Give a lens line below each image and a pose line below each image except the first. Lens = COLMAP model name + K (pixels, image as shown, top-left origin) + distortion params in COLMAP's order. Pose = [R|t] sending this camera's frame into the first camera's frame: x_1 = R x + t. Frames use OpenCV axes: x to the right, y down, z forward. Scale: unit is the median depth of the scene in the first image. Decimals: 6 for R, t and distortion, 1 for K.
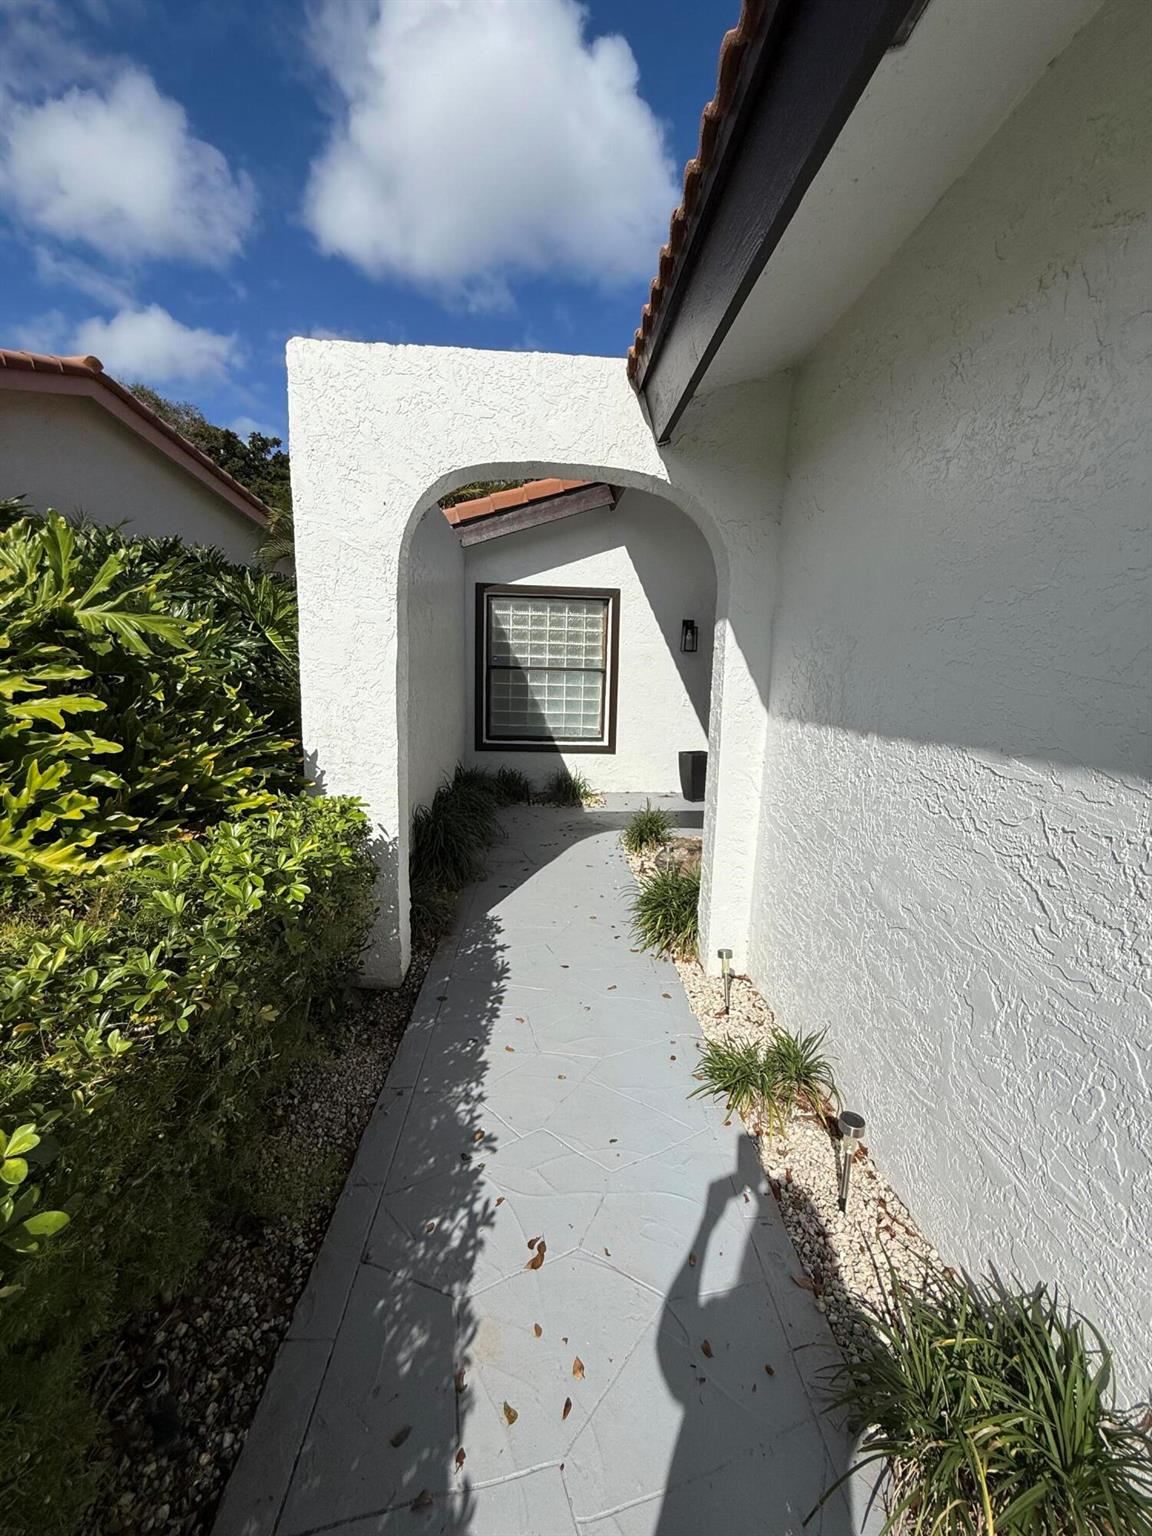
lens RADIAL K [[611.2, 0, 578.9], [0, 611.2, 763.9], [0, 0, 1]] dist [-0.001377, 0.000127]
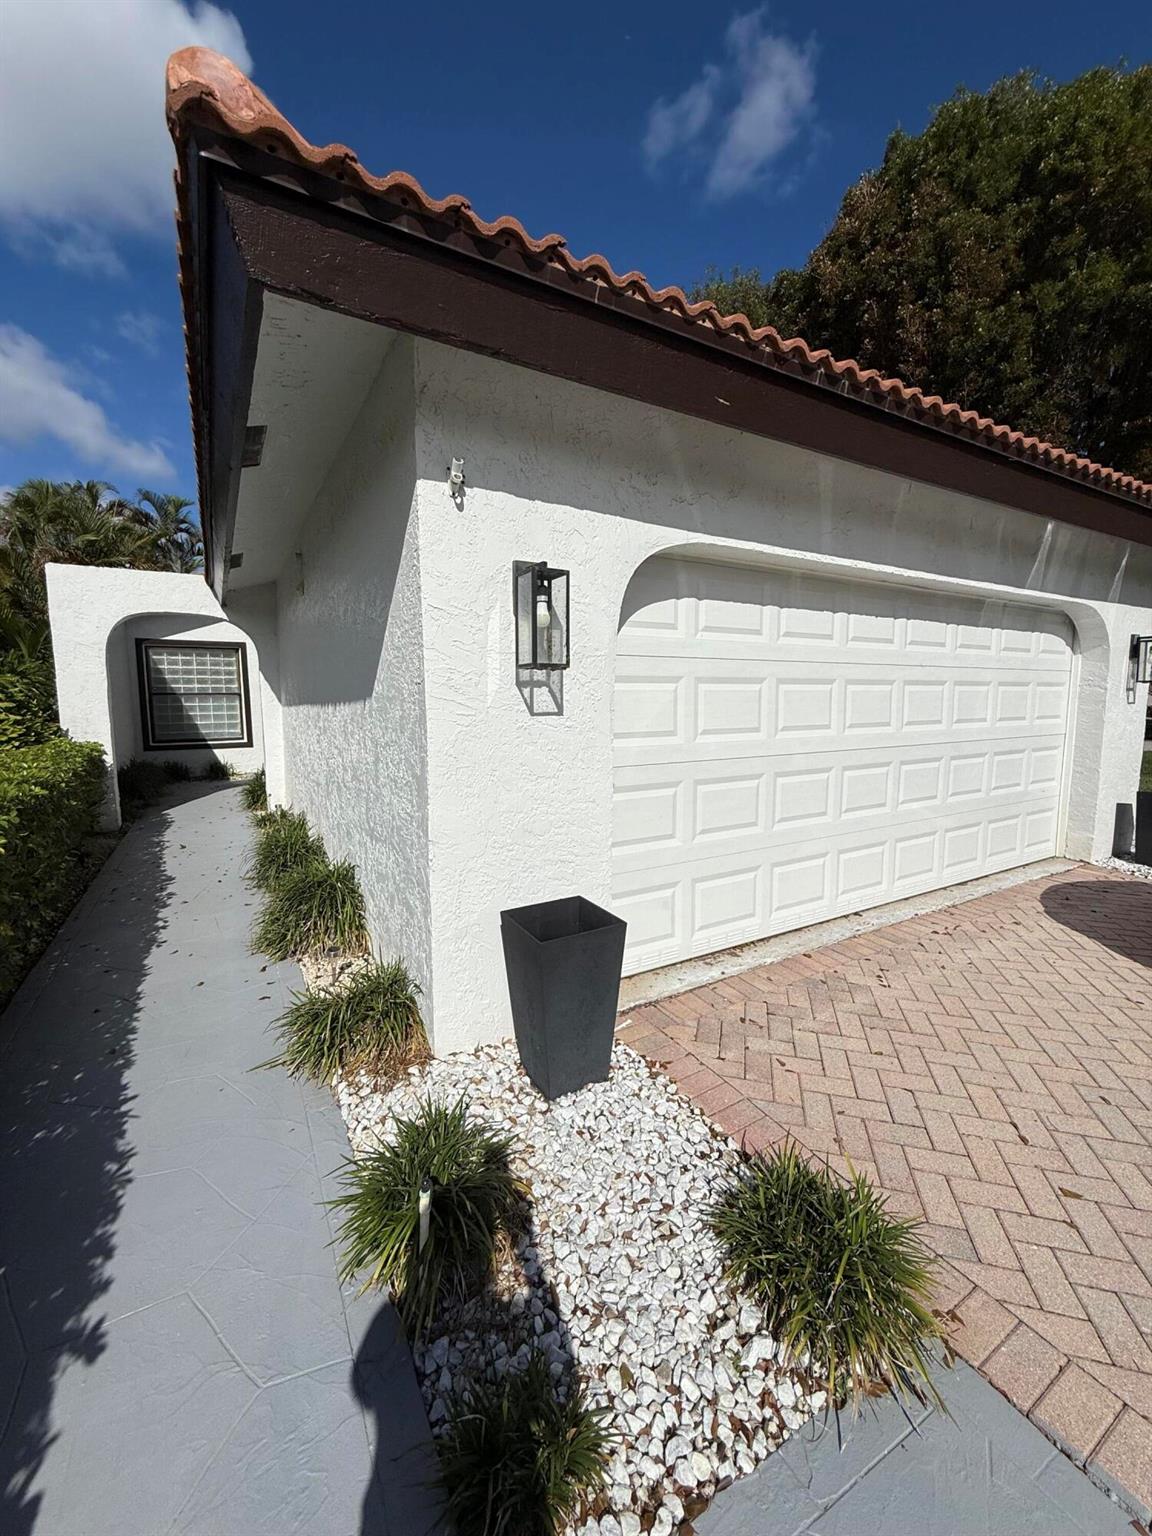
lens RADIAL K [[611.2, 0, 577.9], [0, 611.2, 768.6], [0, 0, 1]] dist [-0.001377, 0.000127]
pose [[0.891816, -0.083172, 0.444687, 0.101492], [0.097255, 0.995220, -0.008904, 0.133716], [-0.441821, 0.051189, 0.895642, -0.763416]]
